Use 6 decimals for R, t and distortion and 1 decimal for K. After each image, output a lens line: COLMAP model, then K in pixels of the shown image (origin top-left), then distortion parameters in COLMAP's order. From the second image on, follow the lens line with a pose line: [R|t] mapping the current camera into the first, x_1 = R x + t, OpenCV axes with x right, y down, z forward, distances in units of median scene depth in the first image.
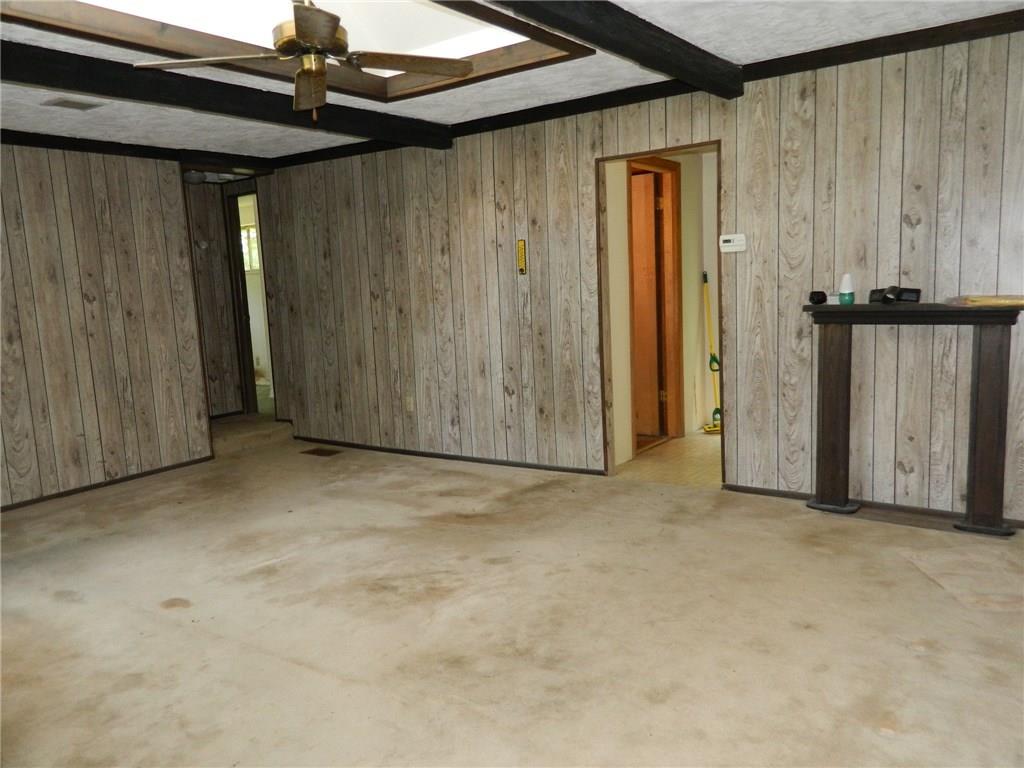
lens RADIAL K [[779.6, 0, 511.9], [0, 779.6, 384.3], [0, 0, 1]] dist [0.016953, -0.002782]
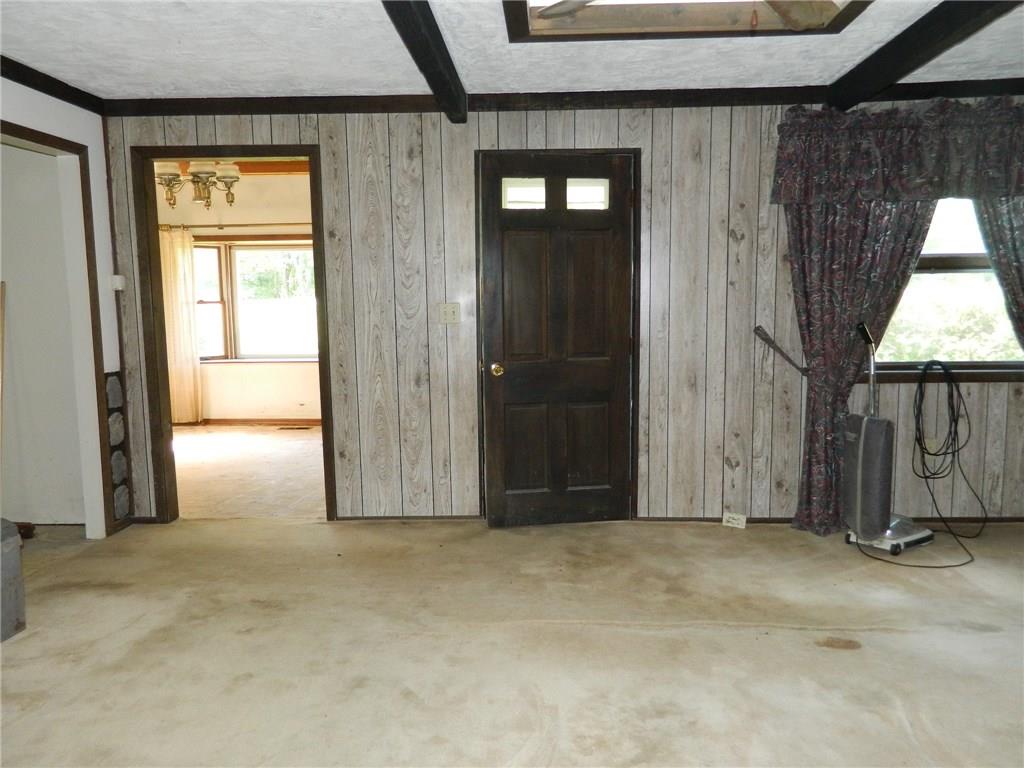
lens RADIAL K [[779.6, 0, 511.4], [0, 779.6, 384.3], [0, 0, 1]] dist [0.016953, -0.002782]
pose [[-0.841229, 0.124356, -0.526183, 0.179967], [-0.015417, 0.967278, 0.253252, -0.128835], [0.540459, 0.221155, -0.811785, 0.900693]]
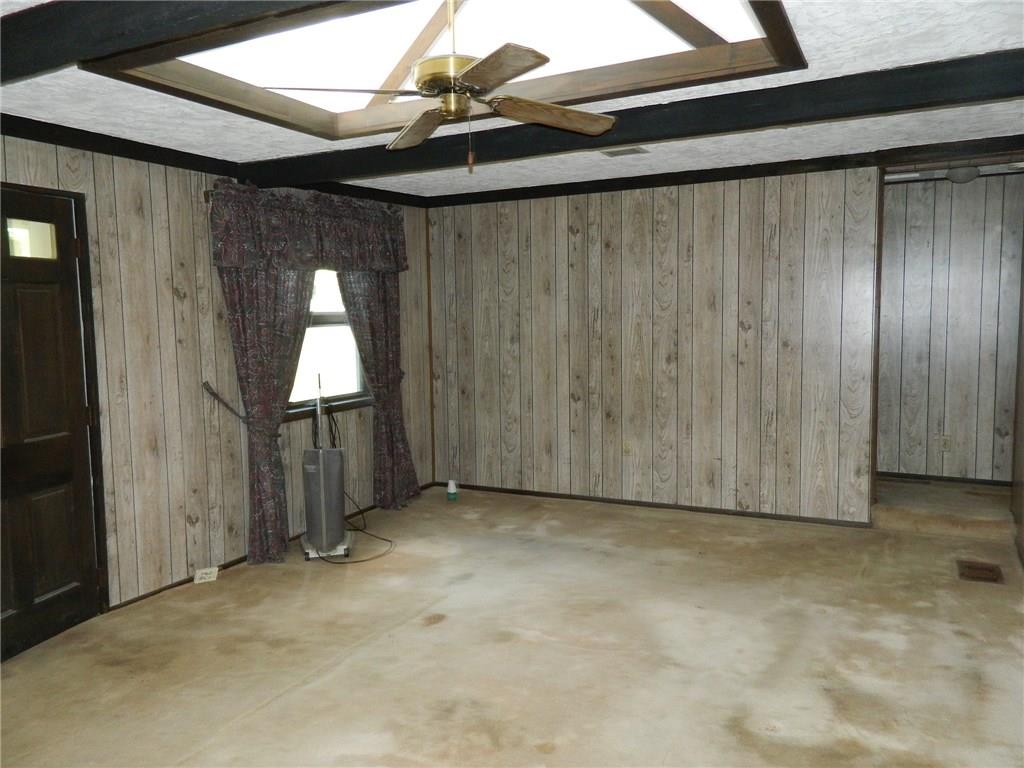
lens RADIAL K [[779.6, 0, 510.6], [0, 779.6, 384.8], [0, 0, 1]] dist [0.016953, -0.002782]
pose [[0.150669, 0.145389, -0.977835, 0.393605], [-0.119936, 0.984508, 0.127901, -0.128834], [0.981282, 0.098007, 0.165772, 0.557605]]
